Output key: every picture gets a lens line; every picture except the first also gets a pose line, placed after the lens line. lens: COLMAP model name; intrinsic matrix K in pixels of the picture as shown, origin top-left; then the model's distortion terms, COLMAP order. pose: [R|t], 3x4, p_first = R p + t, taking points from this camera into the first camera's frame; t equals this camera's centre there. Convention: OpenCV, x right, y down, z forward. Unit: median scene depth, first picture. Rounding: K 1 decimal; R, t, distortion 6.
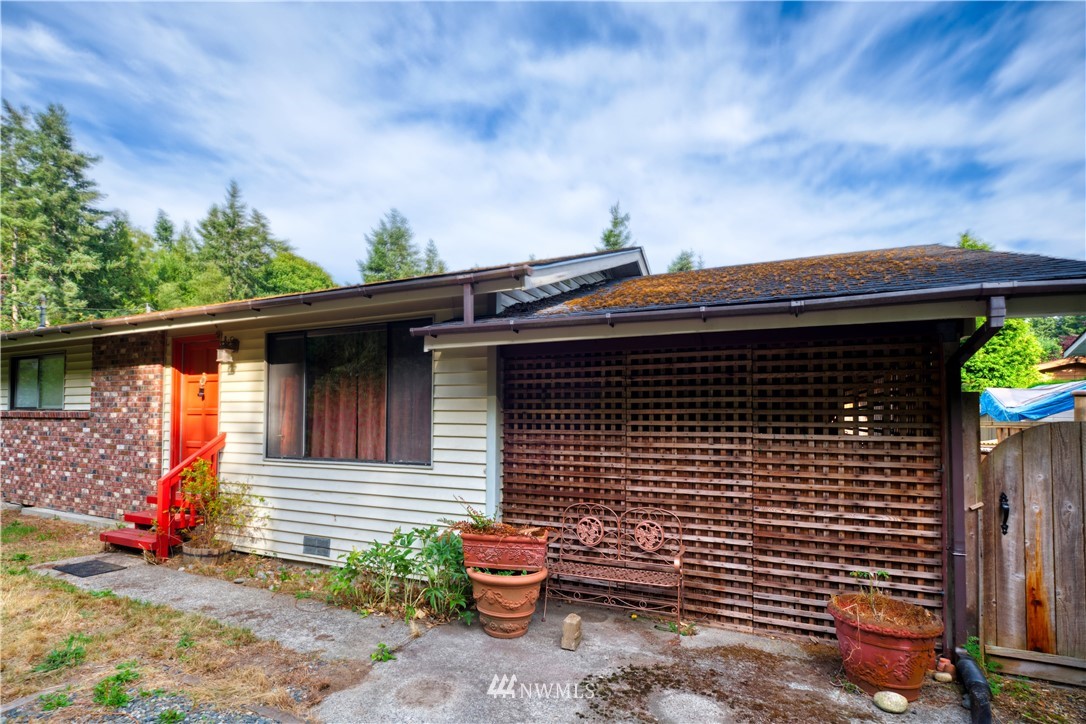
lens RADIAL K [[505.5, 0, 489.8], [0, 505.5, 412.6], [0, 0, 1]] dist [0.006682, -0.001545]
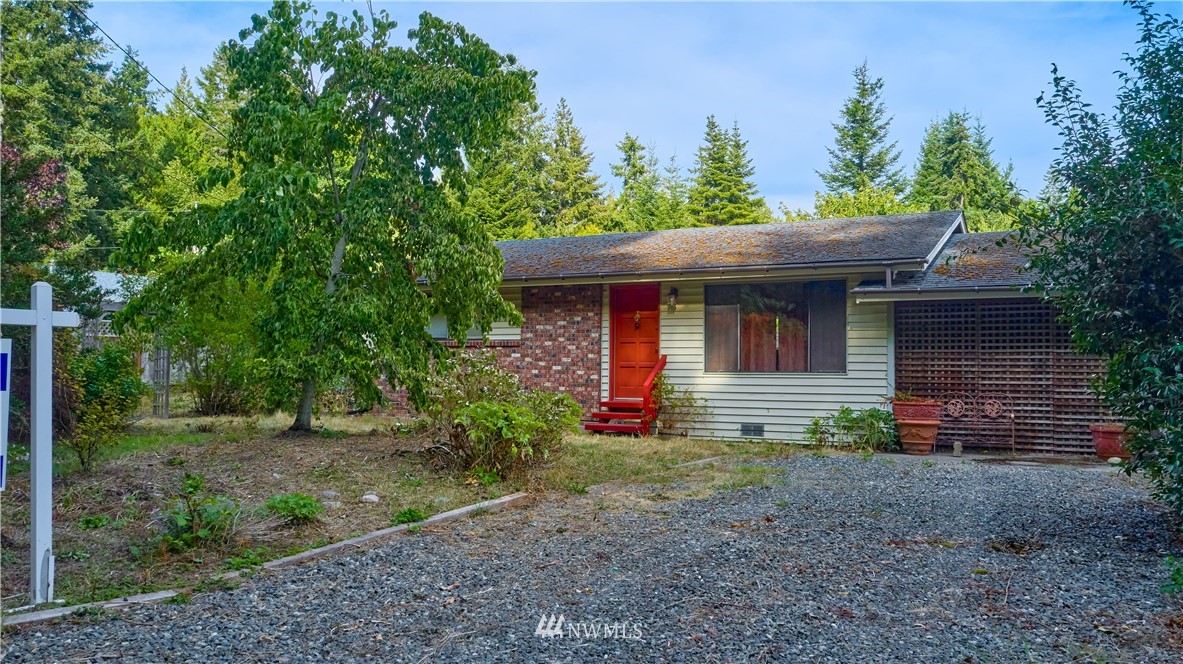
lens RADIAL K [[876.8, 0, 554.0], [0, 876.8, 345.0], [0, 0, 1]] dist [-0.002621, 0.015866]
pose [[0.998763, 0.005282, -0.049440, -0.655244], [-0.006327, 0.999759, -0.021004, 0.059709], [0.049317, 0.021291, 0.998556, -1.312757]]
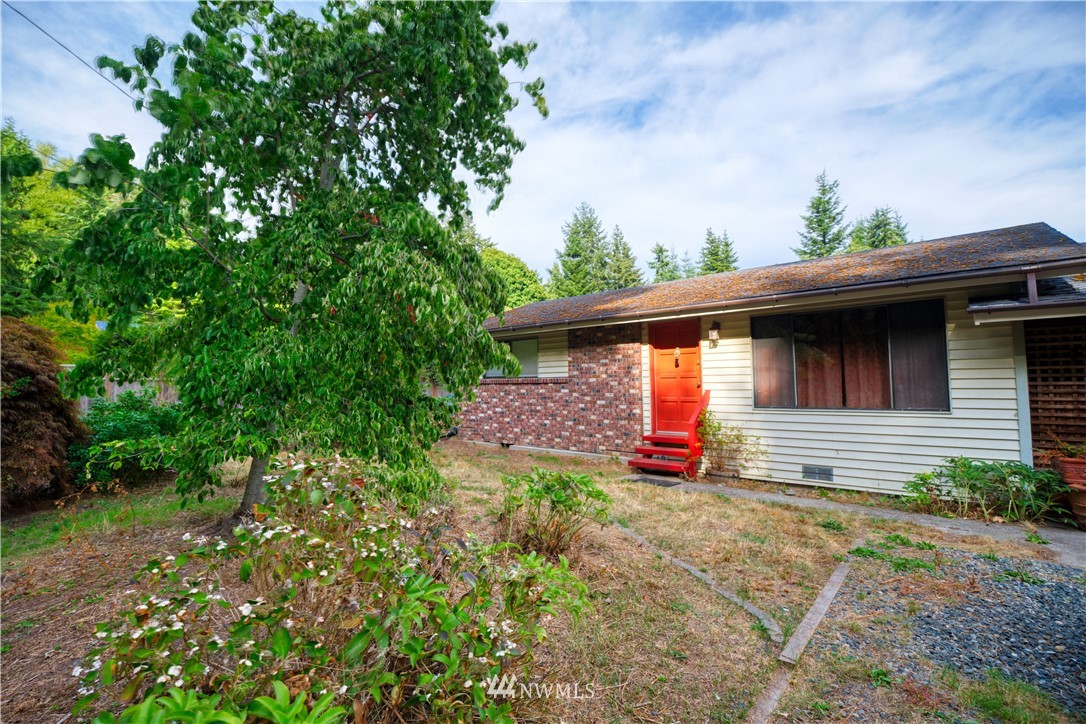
lens RADIAL K [[454.8, 0, 515.9], [0, 454.8, 362.0], [0, 0, 1]] dist [-0.012926, 0.001579]
pose [[0.961957, -0.031235, -0.271408, -0.637860], [0.021629, 0.999032, -0.038313, -0.001269], [0.272342, 0.030986, 0.961702, -0.309522]]
